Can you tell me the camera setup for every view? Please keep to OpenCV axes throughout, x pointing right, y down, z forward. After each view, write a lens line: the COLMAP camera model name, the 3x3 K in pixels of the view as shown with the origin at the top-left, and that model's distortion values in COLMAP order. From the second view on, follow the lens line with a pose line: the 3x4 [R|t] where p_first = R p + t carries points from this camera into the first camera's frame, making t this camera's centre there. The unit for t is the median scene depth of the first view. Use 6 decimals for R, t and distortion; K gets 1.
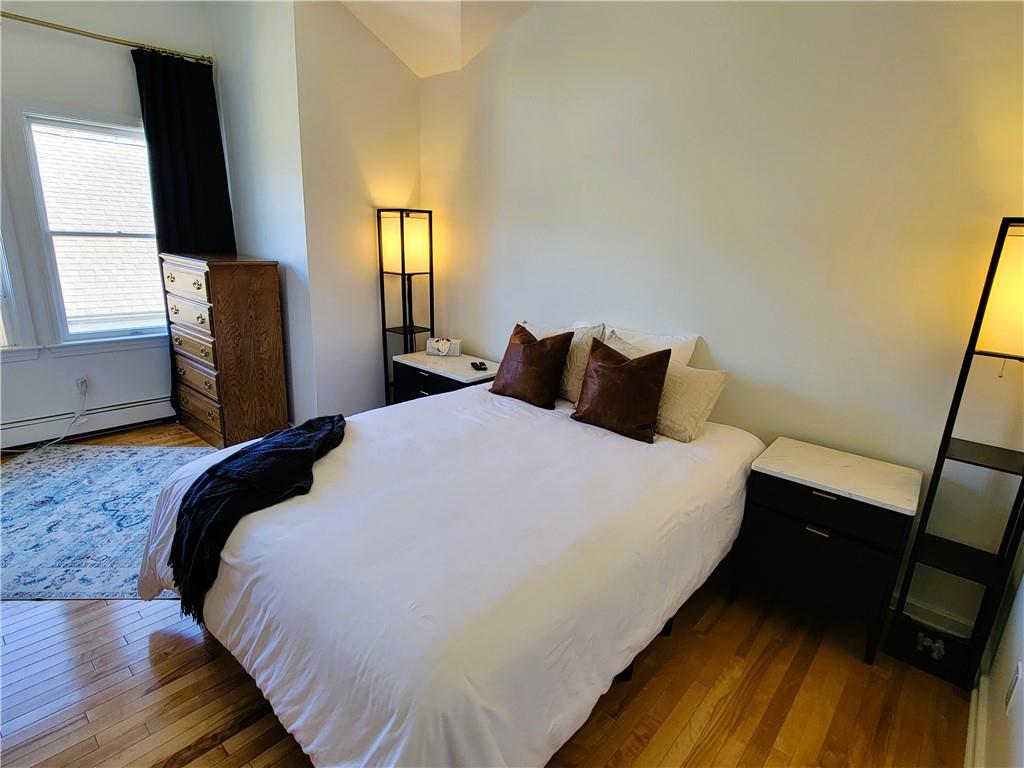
lens RADIAL K [[539.0, 0, 517.8], [0, 539.0, 383.8], [0, 0, 1]] dist [0.001376, -0.000670]
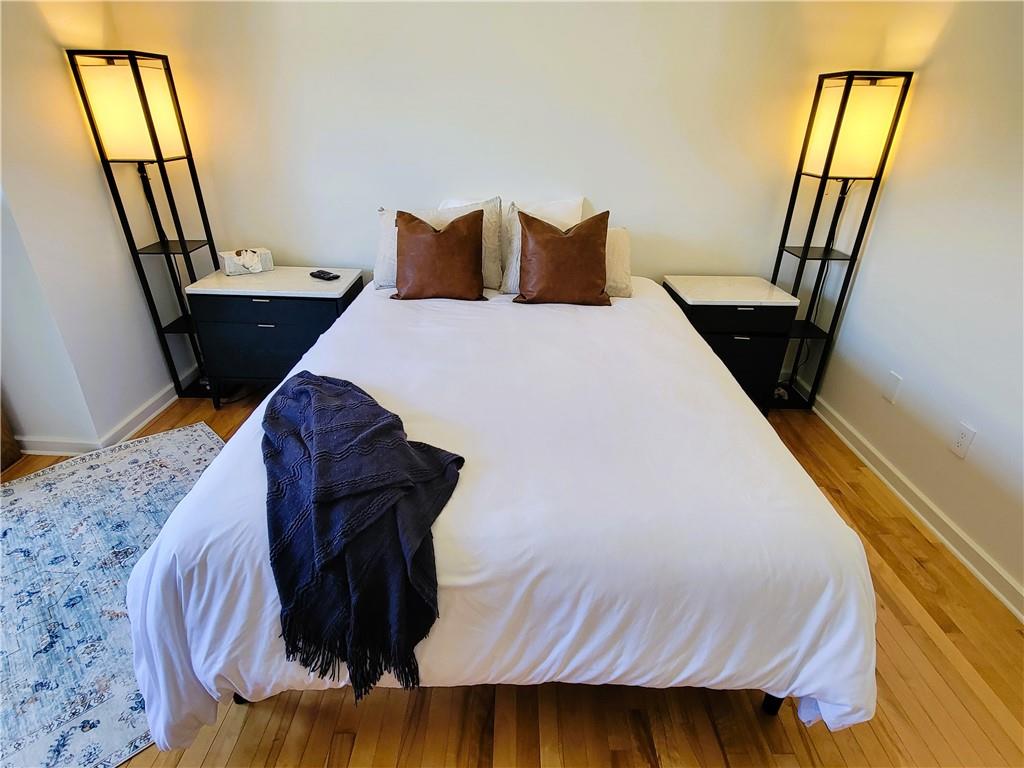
lens RADIAL K [[539.0, 0, 517.8], [0, 539.0, 383.8], [0, 0, 1]] dist [0.001376, -0.000670]
pose [[0.747519, -0.321003, 0.581525, -0.491850], [0.189544, 0.942158, 0.276425, -0.063502], [-0.636622, -0.096408, 0.765126, 0.262909]]
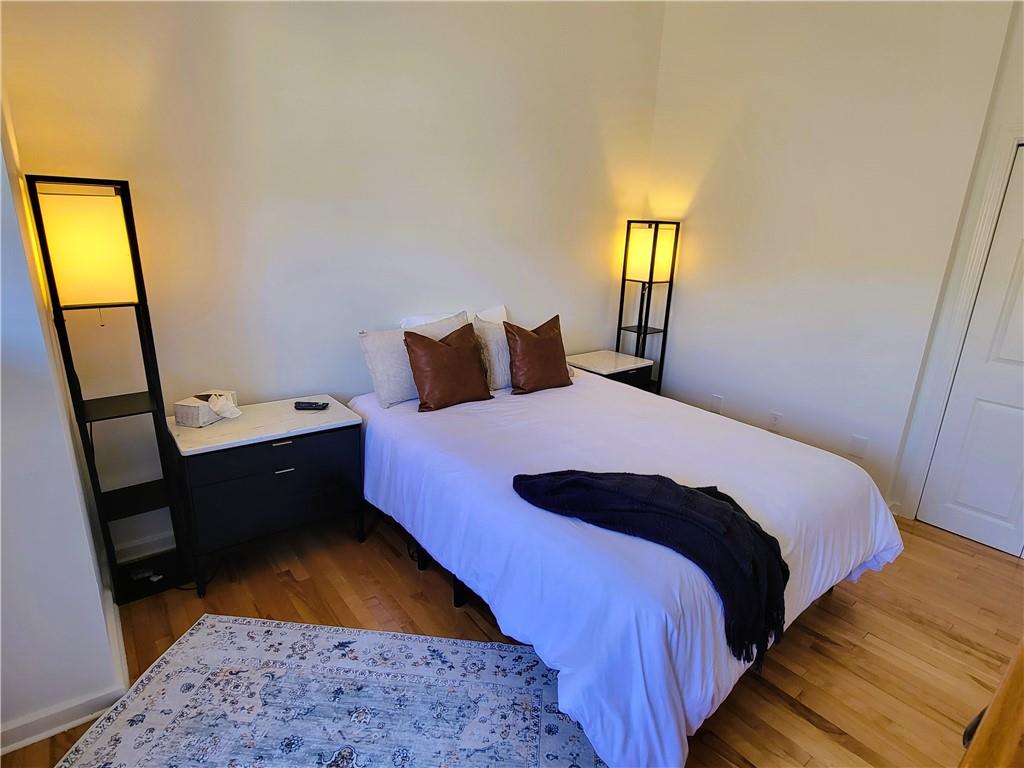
lens RADIAL K [[533.9, 0, 518.6], [0, 533.9, 385.6], [0, 0, 1]] dist [-0.001871, -0.000909]
pose [[0.166546, -0.309135, 0.936321, -0.929600], [0.234799, 0.934702, 0.266836, -0.248311], [-0.957670, 0.175407, 0.228255, 0.731891]]
